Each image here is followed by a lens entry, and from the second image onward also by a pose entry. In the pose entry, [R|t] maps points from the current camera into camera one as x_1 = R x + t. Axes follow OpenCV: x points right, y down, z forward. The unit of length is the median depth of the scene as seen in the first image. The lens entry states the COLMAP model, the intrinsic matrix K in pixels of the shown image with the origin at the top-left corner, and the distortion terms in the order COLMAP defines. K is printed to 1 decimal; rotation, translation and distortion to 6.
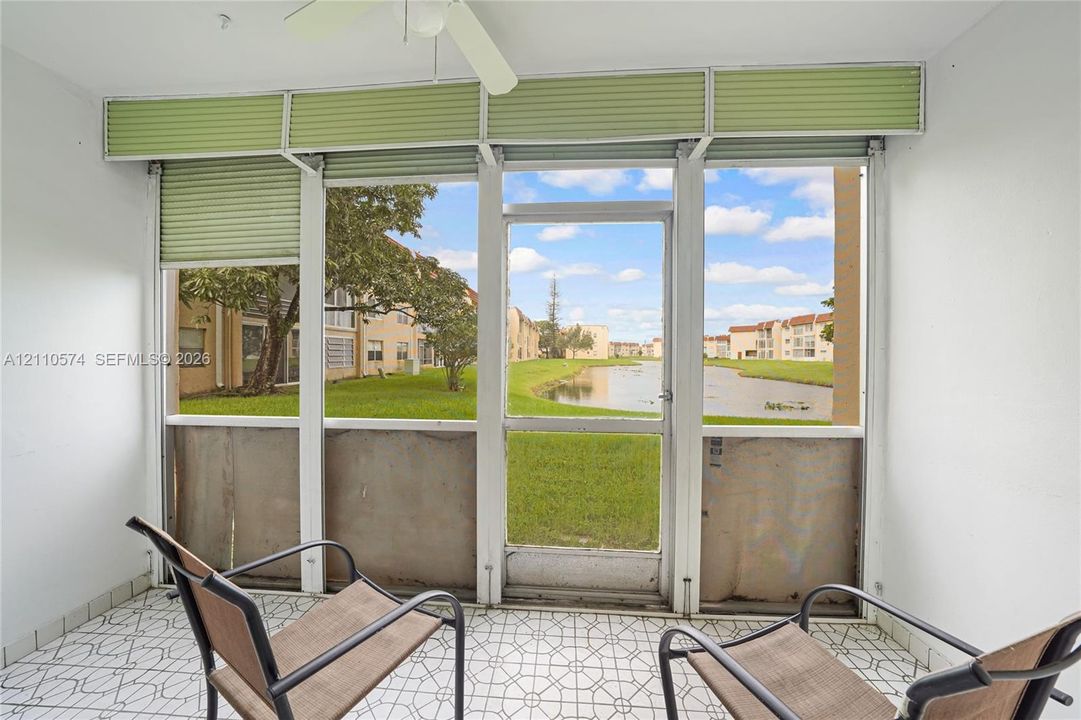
lens RADIAL K [[377.8, 0, 540.5], [0, 377.8, 360.0], [0, 0, 1]] dist [-0.025273, 0.005733]
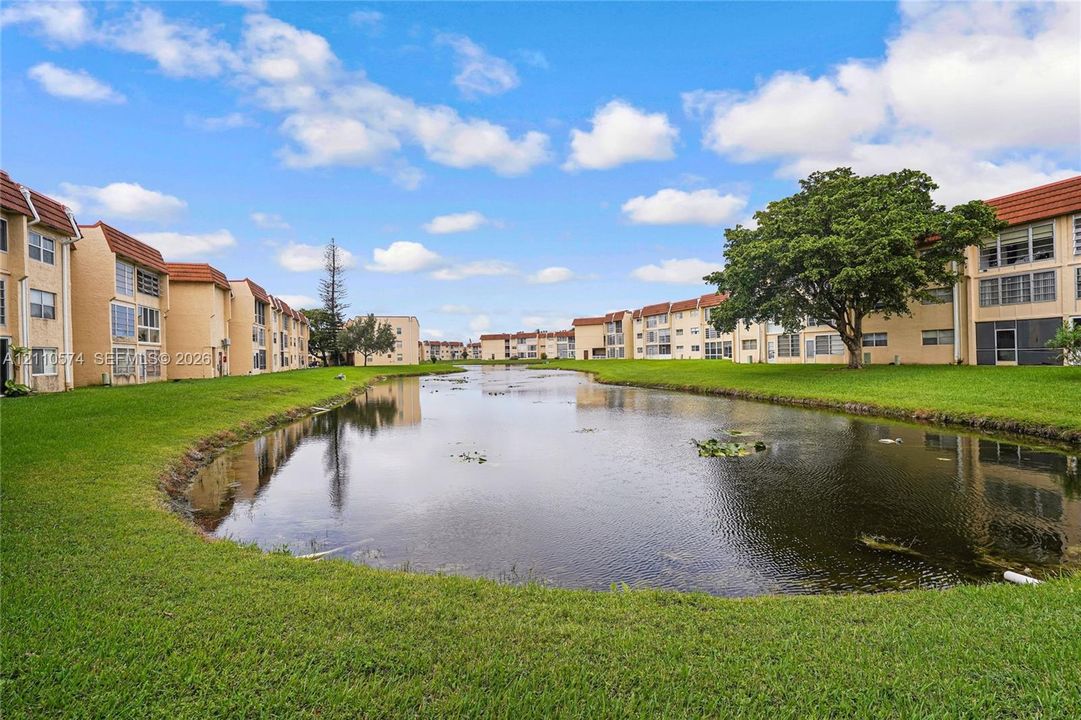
lens RADIAL K [[472.7, 0, 541.8], [0, 472.7, 353.3], [0, 0, 1]] dist [-0.001470, 0.000042]
pose [[0.913508, -0.022403, 0.406204, 0.037771], [0.032521, 0.999309, -0.018023, -0.000295], [-0.405520, 0.029675, 0.913605, 0.128032]]
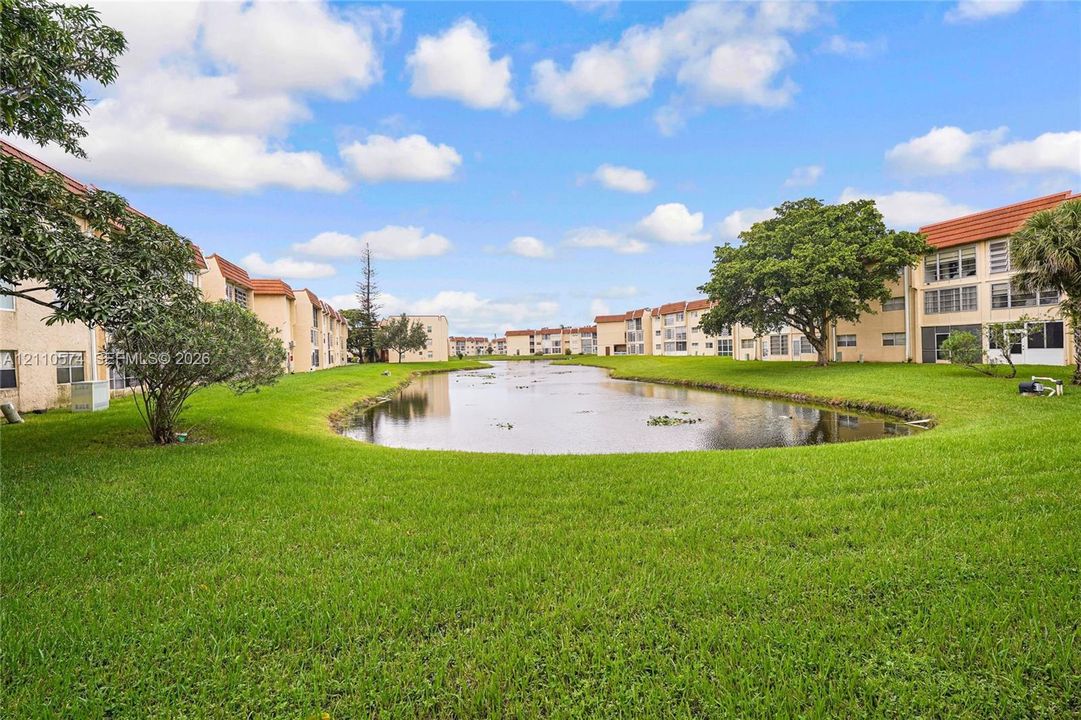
lens RADIAL K [[497.2, 0, 540.5], [0, 497.2, 360.0], [0, 0, 1]] dist [-0.000913, -0.000236]
pose [[0.935206, -0.035470, 0.352324, 0.005549], [0.035787, 0.999344, 0.005615, -0.004326], [-0.352292, 0.007358, 0.935861, 0.028830]]
